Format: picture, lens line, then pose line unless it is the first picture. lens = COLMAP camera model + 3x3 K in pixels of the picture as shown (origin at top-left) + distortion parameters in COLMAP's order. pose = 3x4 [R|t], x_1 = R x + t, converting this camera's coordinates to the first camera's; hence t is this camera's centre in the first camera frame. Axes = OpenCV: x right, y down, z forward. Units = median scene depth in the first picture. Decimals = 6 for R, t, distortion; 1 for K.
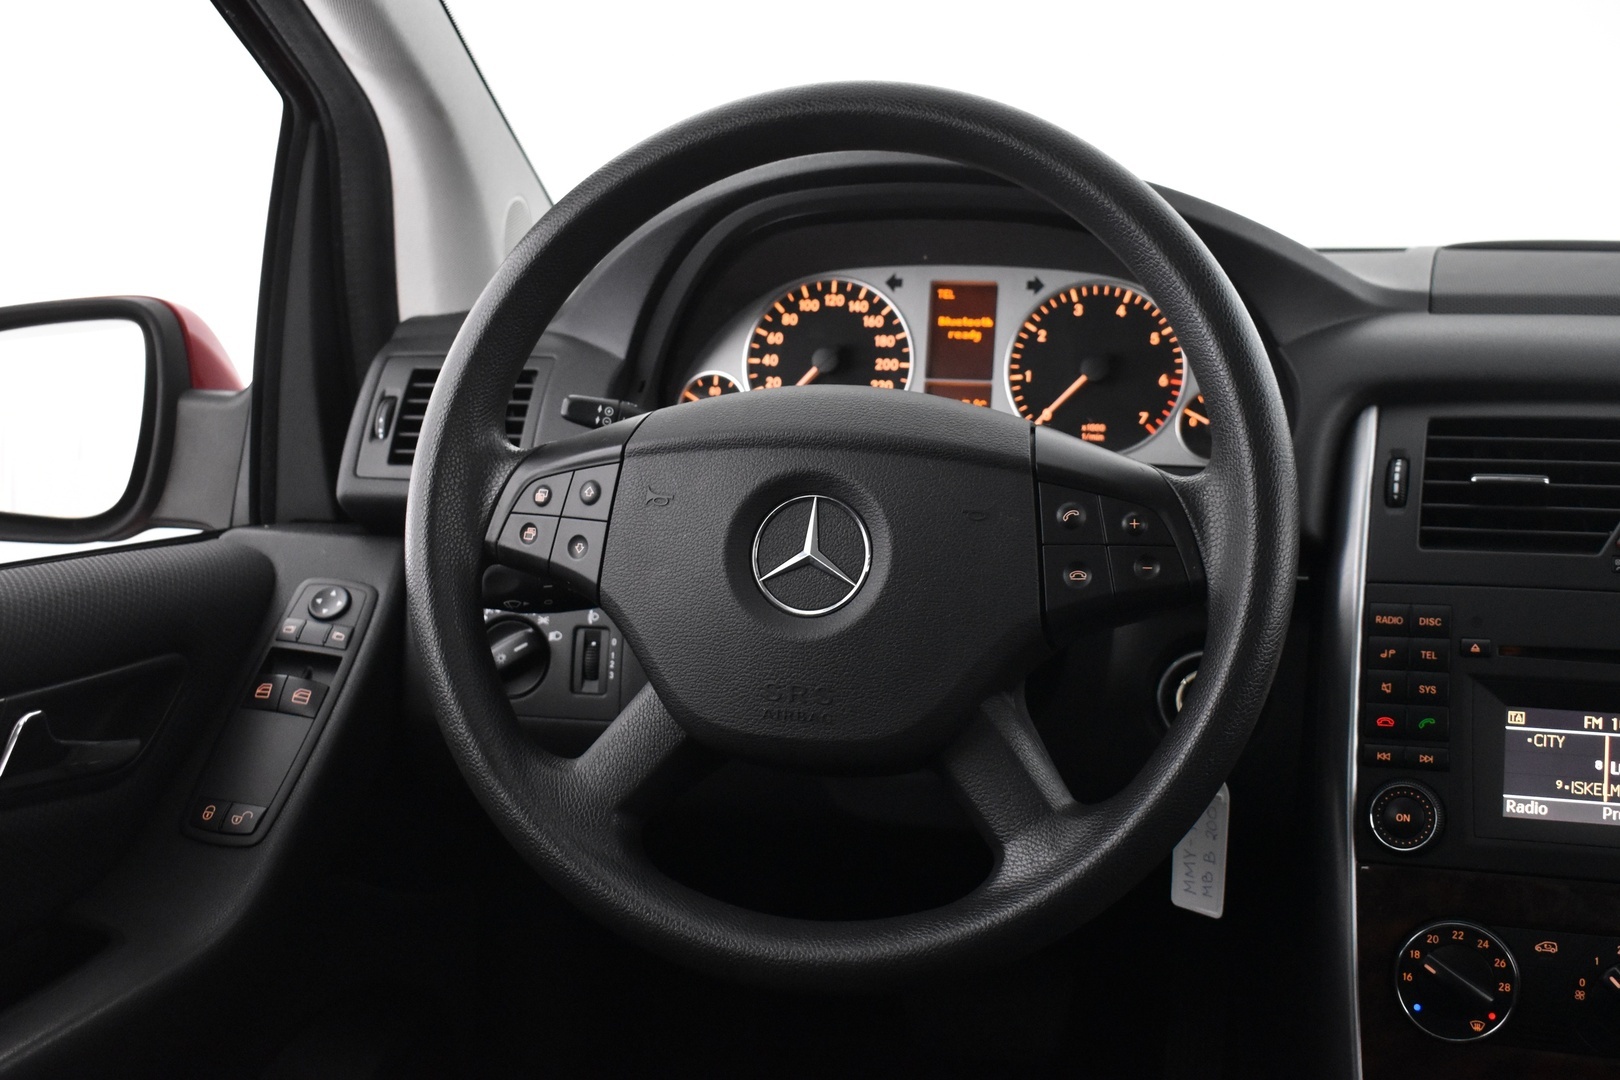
lens RADIAL K [[1903.9, 0, 830.1], [0, 1903.9, 521.1], [0, 0, 1]] dist [-0.050742, 0.000000]
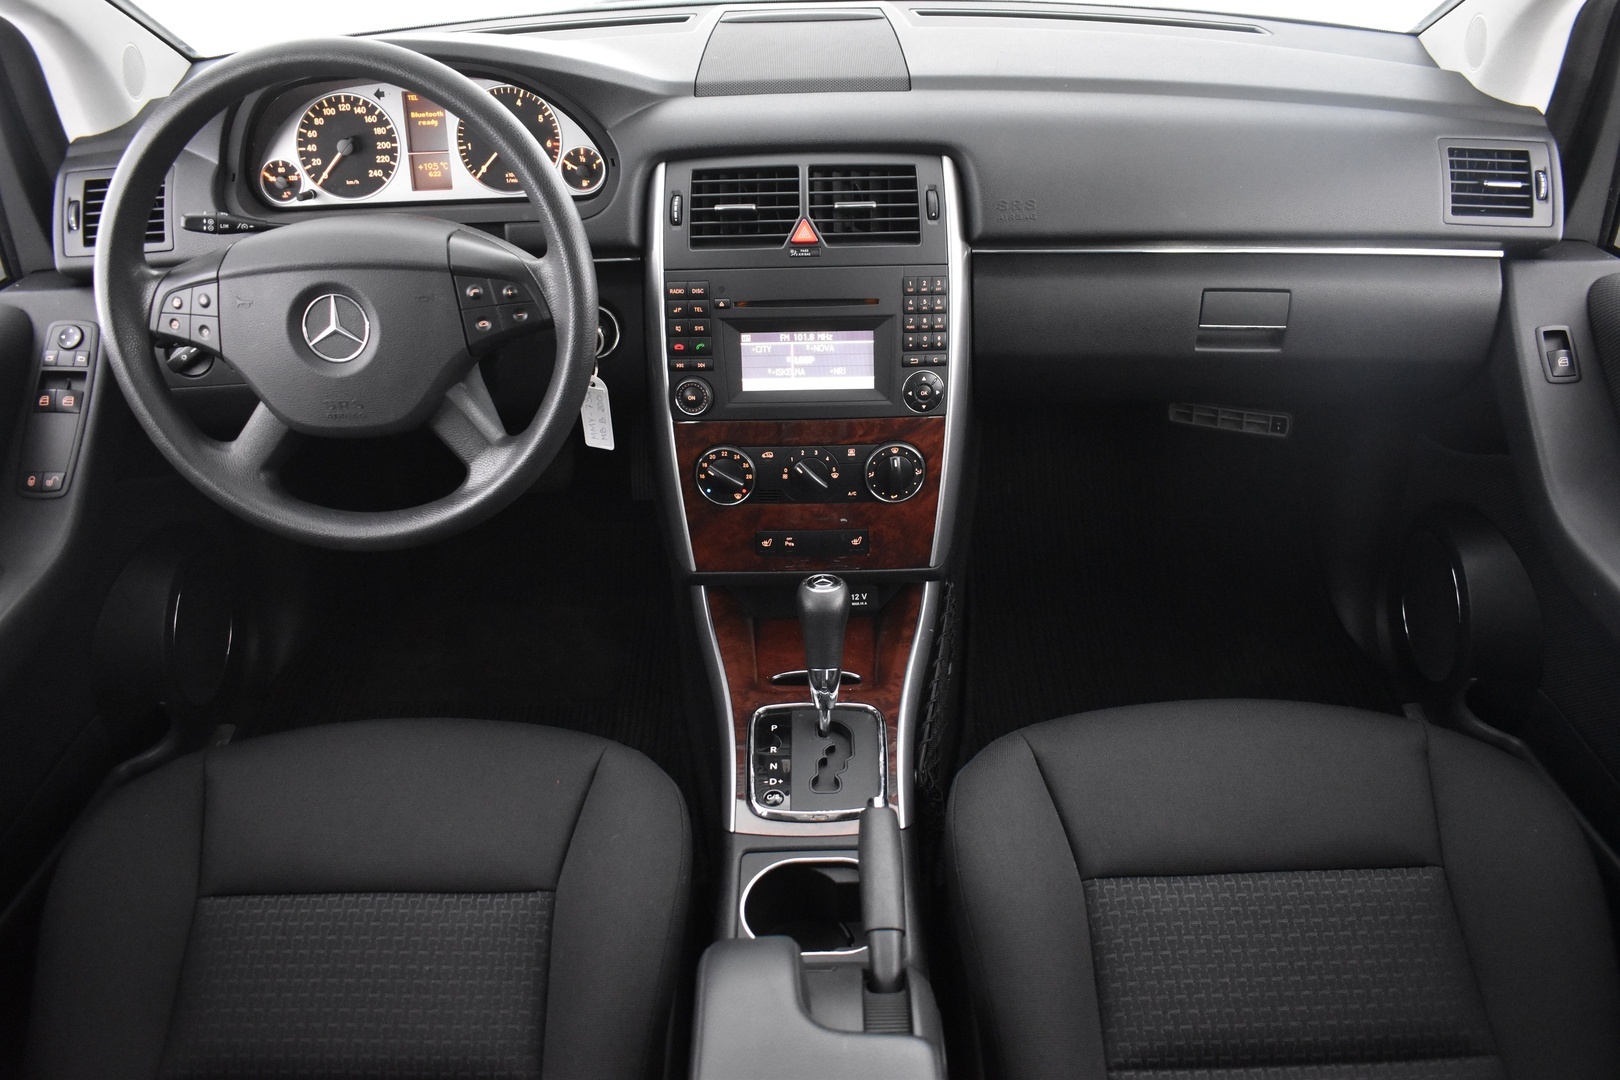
lens RADIAL K [[1282.0, 0, 836.4], [0, 1282.0, 526.5], [0, 0, 1]] dist [-0.115530, 0.033689]
pose [[0.961240, -0.164747, 0.221078, 0.116771], [0.063017, 0.911897, 0.405552, -0.202840], [-0.268414, -0.375901, 0.886934, -0.195255]]
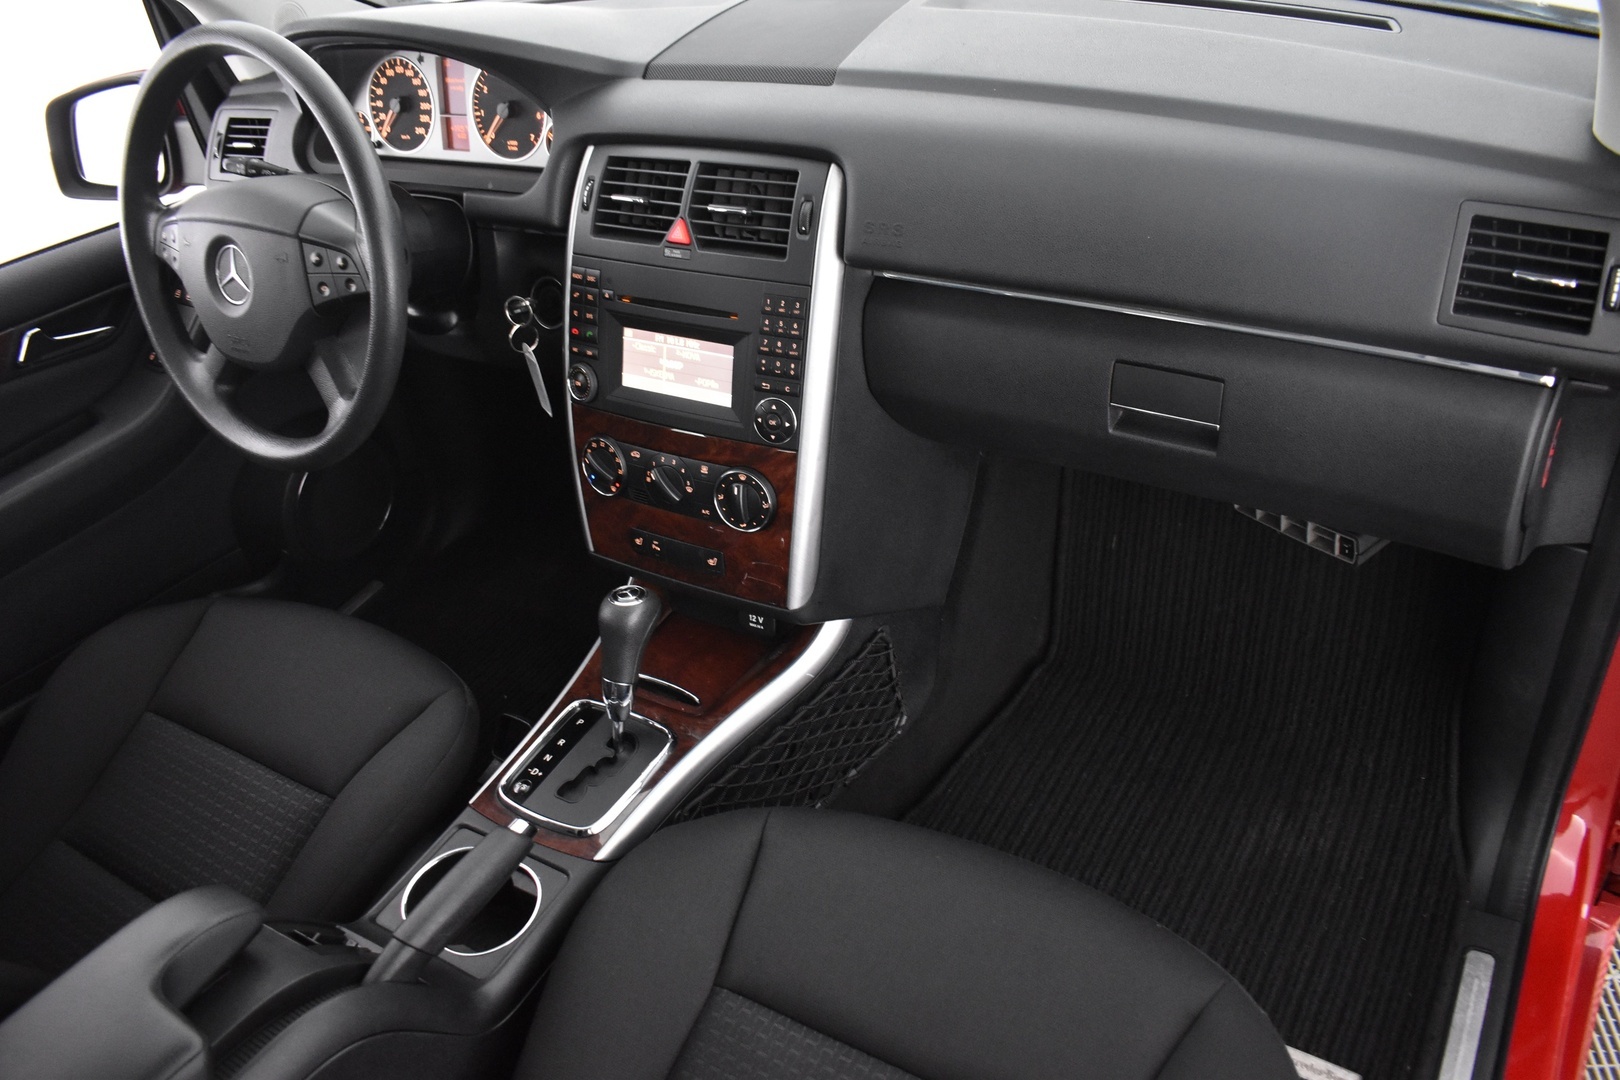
lens RADIAL K [[1282.0, 0, 806.8], [0, 1282.0, 534.4], [0, 0, 1]] dist [-0.115530, 0.033689]
pose [[0.952723, 0.064470, -0.296920, 0.781003], [0.071575, 0.902106, 0.425536, -0.202586], [0.295288, -0.426670, 0.854844, -0.084386]]
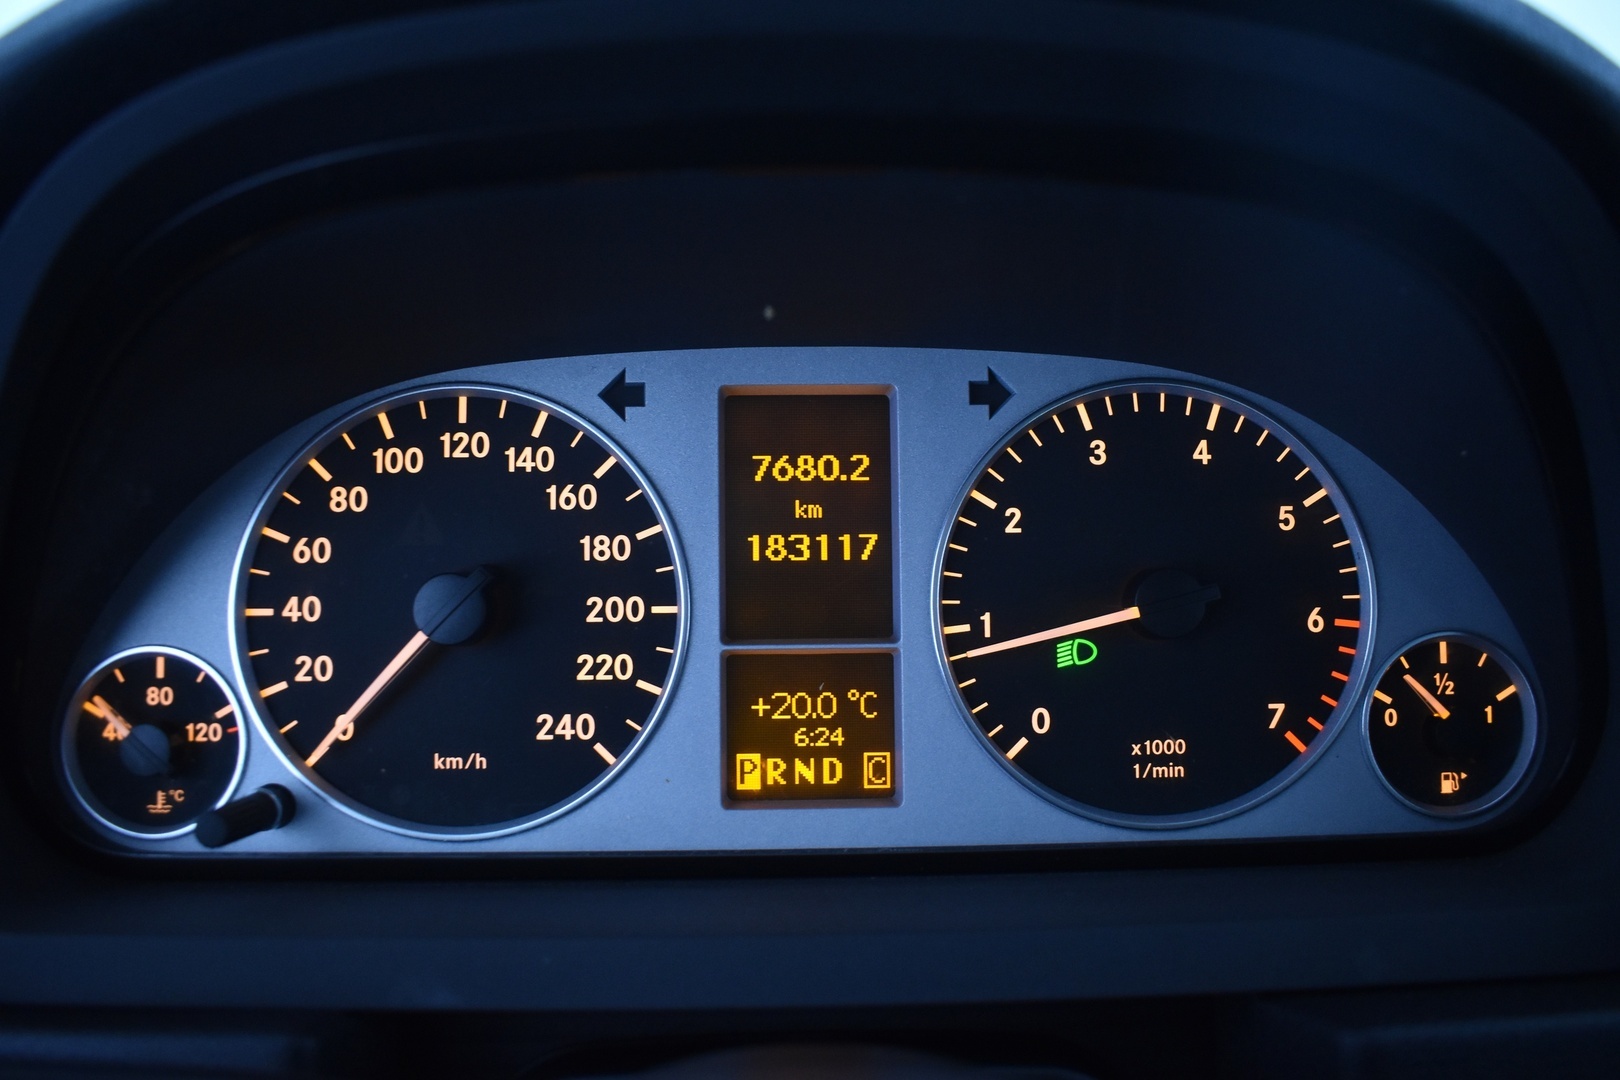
lens RADIAL K [[1282.0, 0, 803.8], [0, 1282.0, 535.7], [0, 0, 1]] dist [-0.115530, 0.033689]
pose [[0.961284, -0.053619, 0.270293, -0.002398], [0.056095, 0.998424, -0.001437, -0.097936], [-0.269790, 0.016543, 0.962777, 0.769537]]
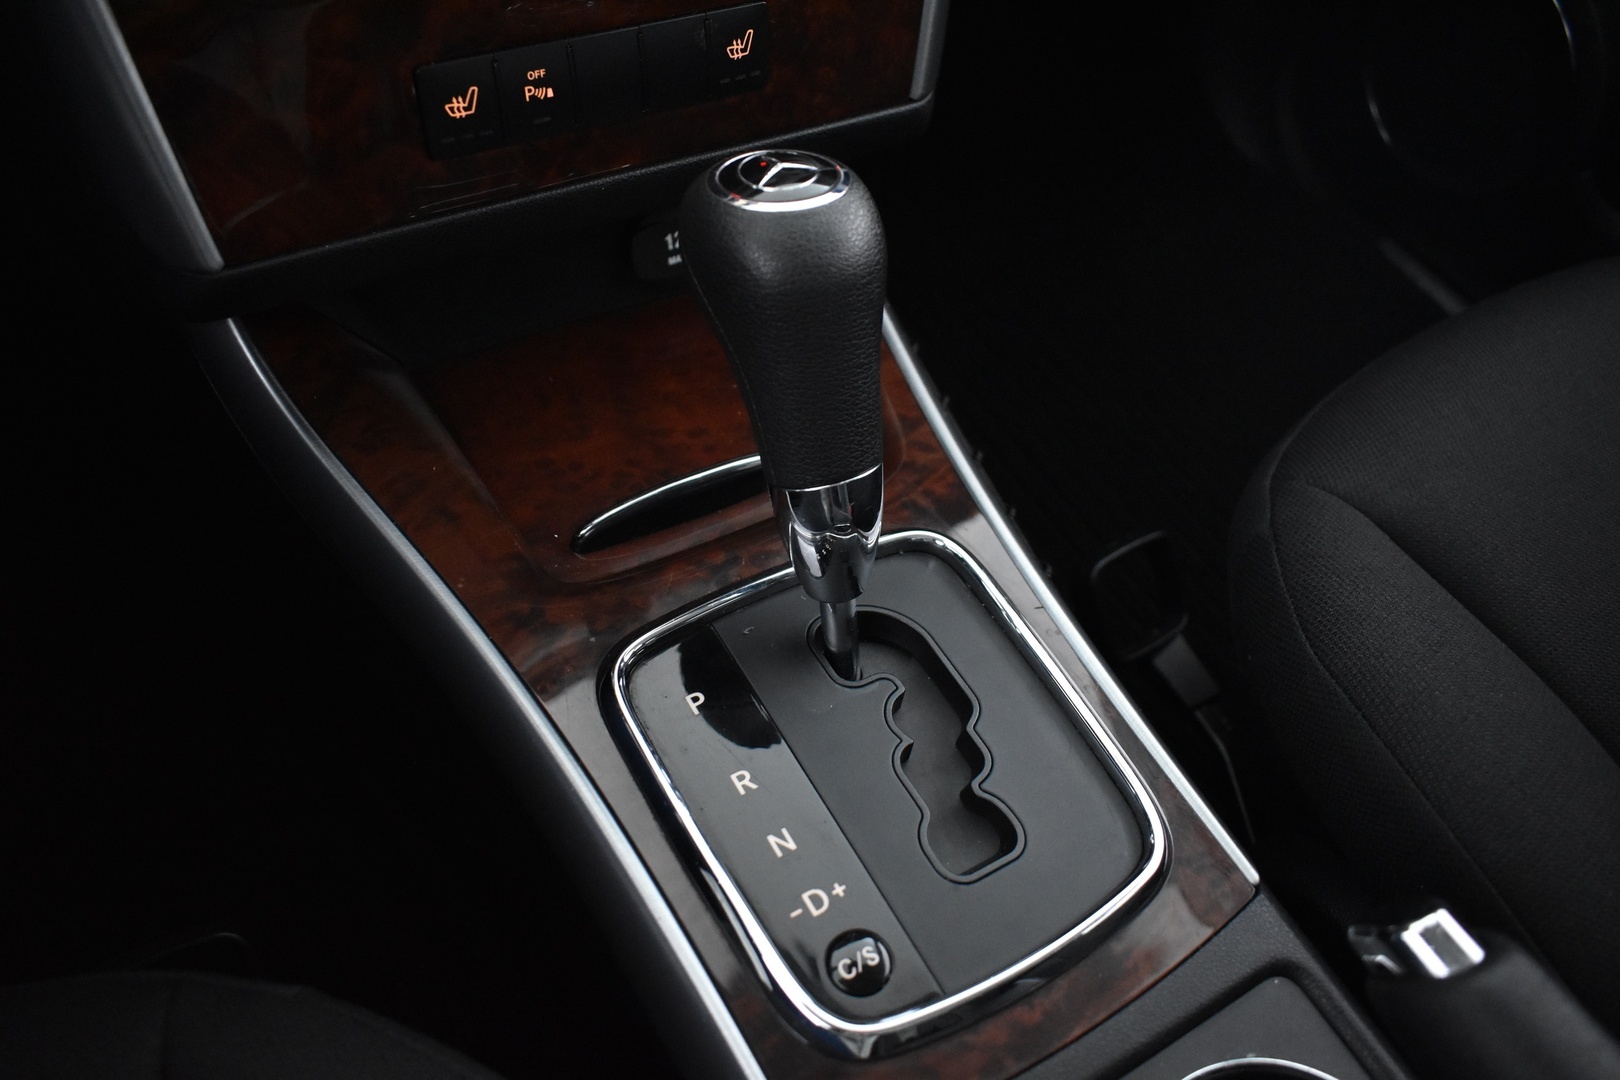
lens RADIAL K [[1282.0, 0, 818.2], [0, 1282.0, 535.4], [0, 0, 1]] dist [-0.115530, 0.033689]
pose [[0.689476, -0.497219, 0.526683, 0.146527], [0.038903, 0.751526, 0.658556, 0.145478], [-0.723263, -0.433569, 0.537503, 0.544051]]
